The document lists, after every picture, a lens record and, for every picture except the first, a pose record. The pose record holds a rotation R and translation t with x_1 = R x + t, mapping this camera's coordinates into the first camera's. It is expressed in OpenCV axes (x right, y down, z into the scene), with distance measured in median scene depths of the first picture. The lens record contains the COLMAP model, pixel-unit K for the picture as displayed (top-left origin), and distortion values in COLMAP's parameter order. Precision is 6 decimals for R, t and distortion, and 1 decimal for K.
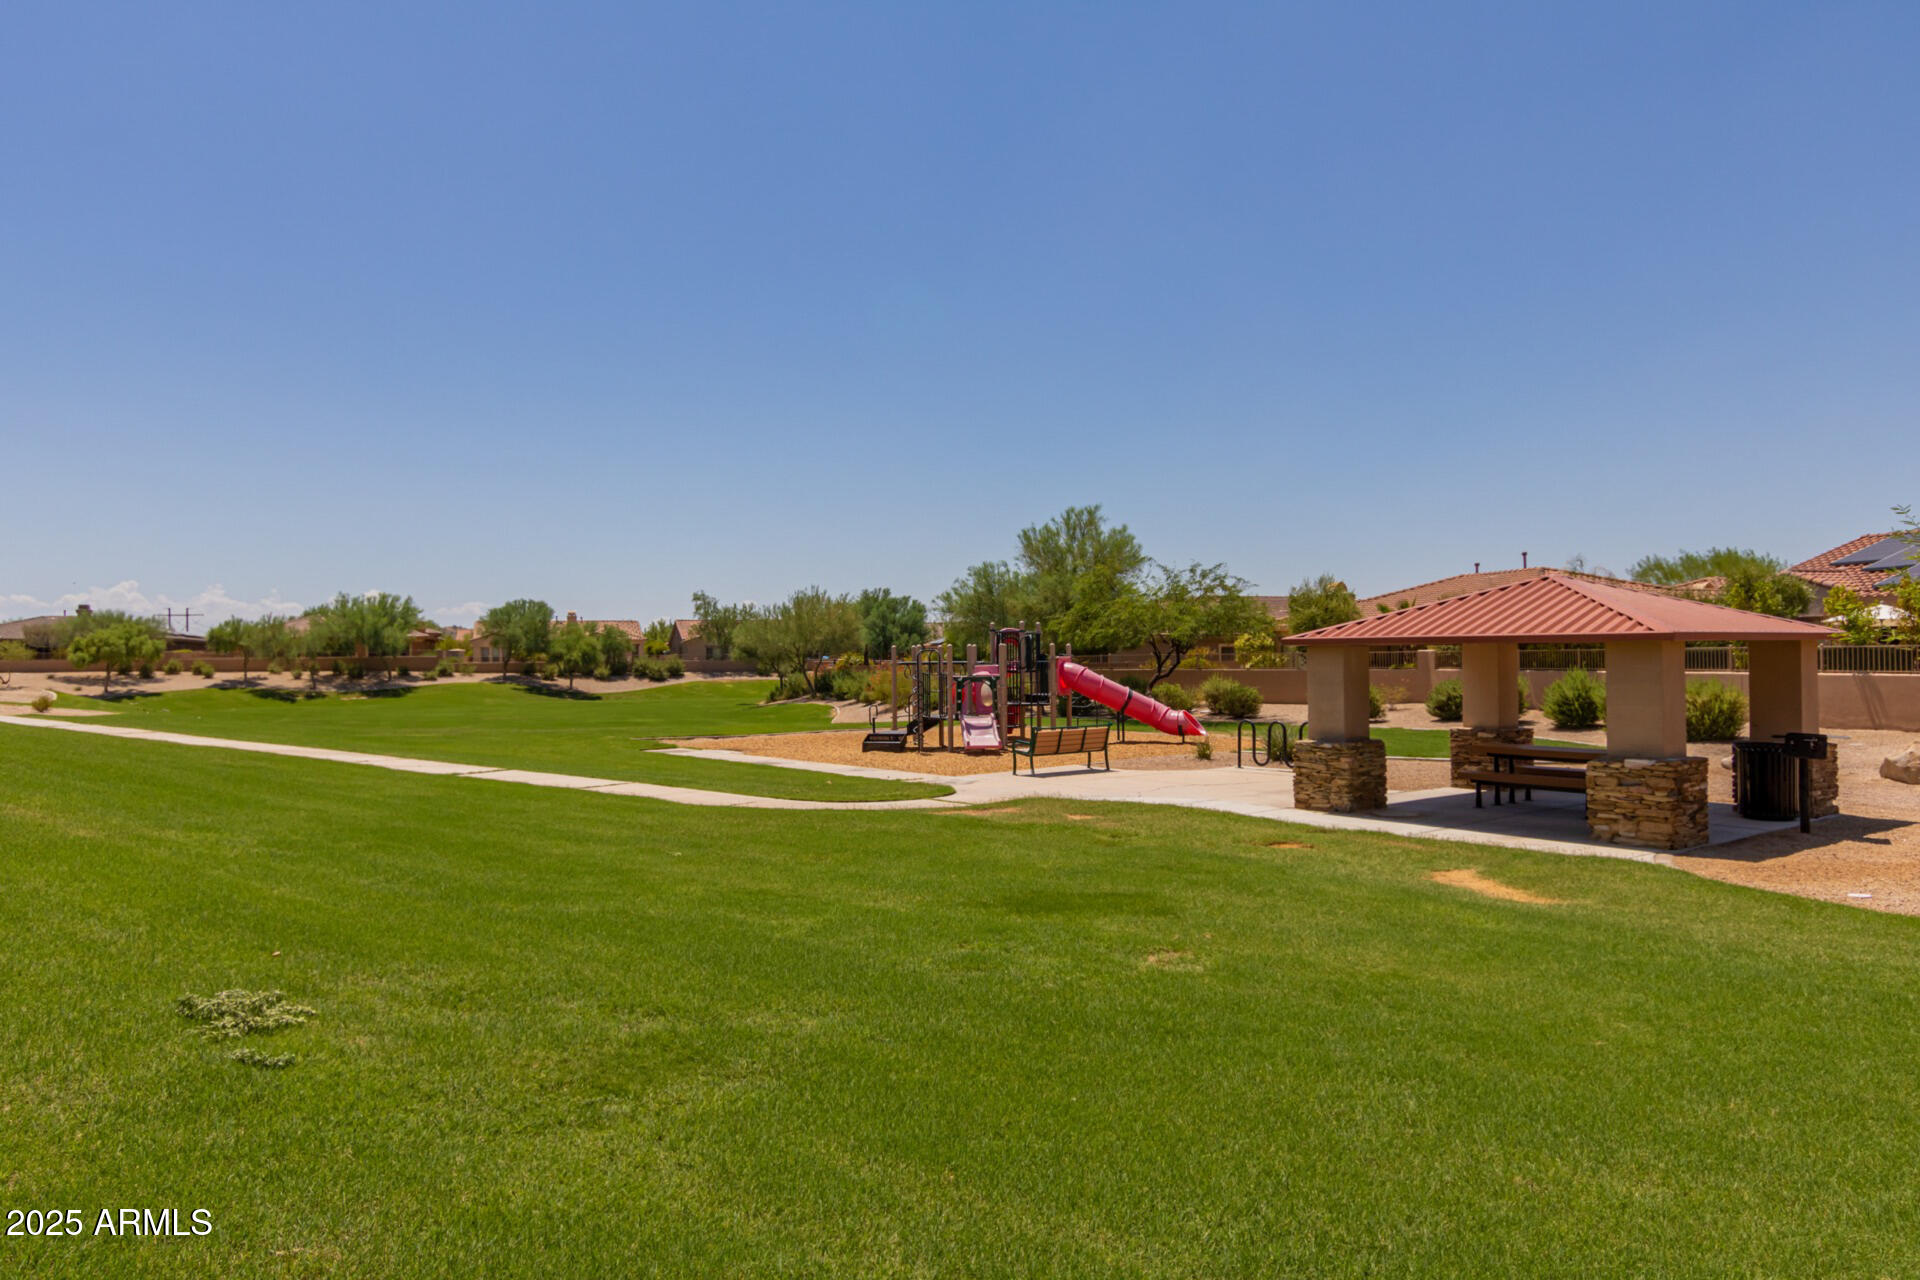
lens RADIAL K [[1237.2, 0, 961.6], [0, 1237.2, 646.3], [0, 0, 1]] dist [0.040369, -0.000265]
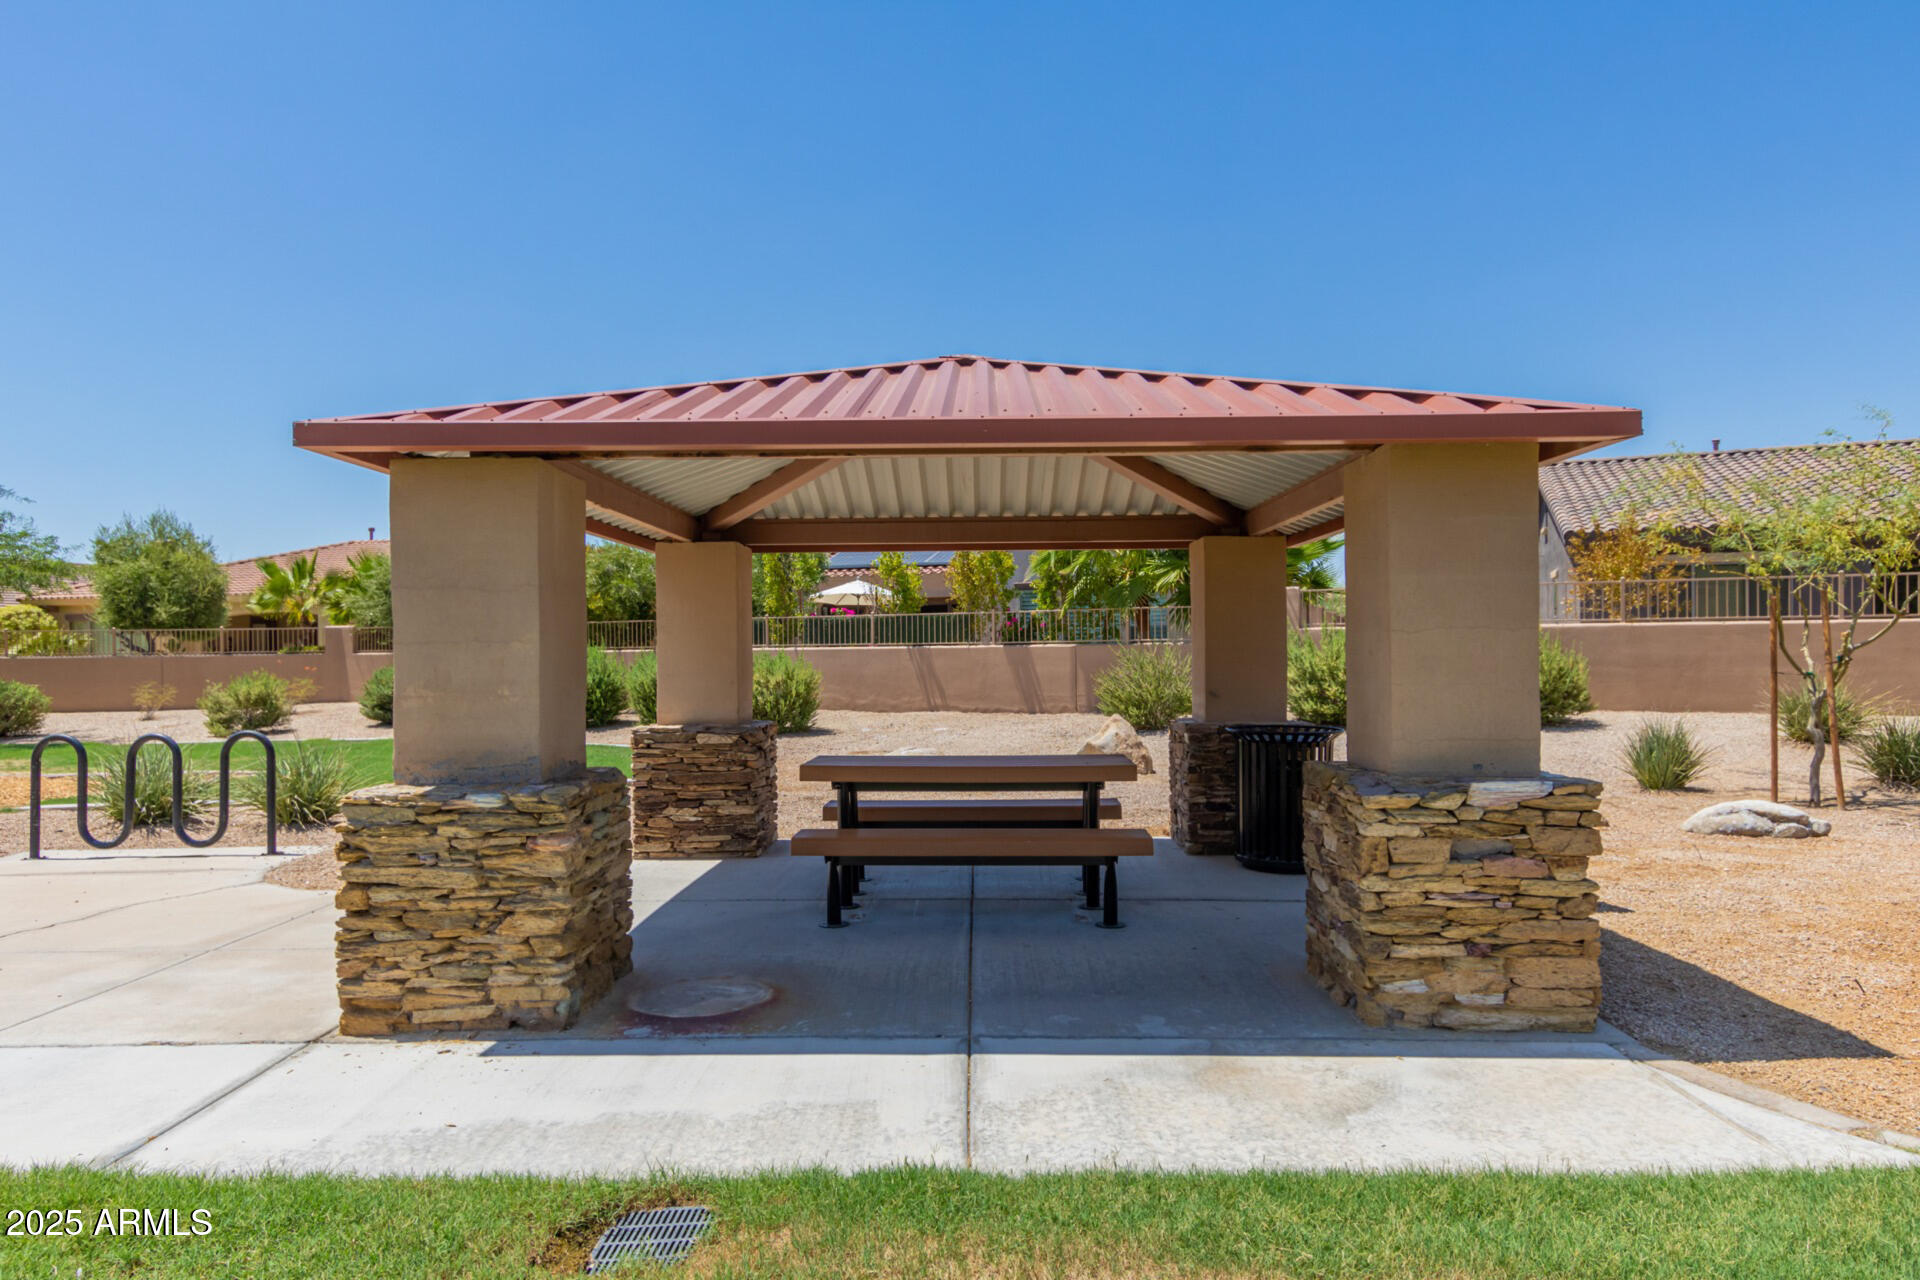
lens RADIAL K [[1237.2, 0, 962.0], [0, 1237.2, 652.8], [0, 0, 1]] dist [0.040369, -0.000265]
pose [[0.635202, 0.004500, 0.772333, 0.112536], [-0.004152, 0.999988, -0.002412, 0.036193], [-0.772335, -0.001675, 0.635213, 0.577292]]
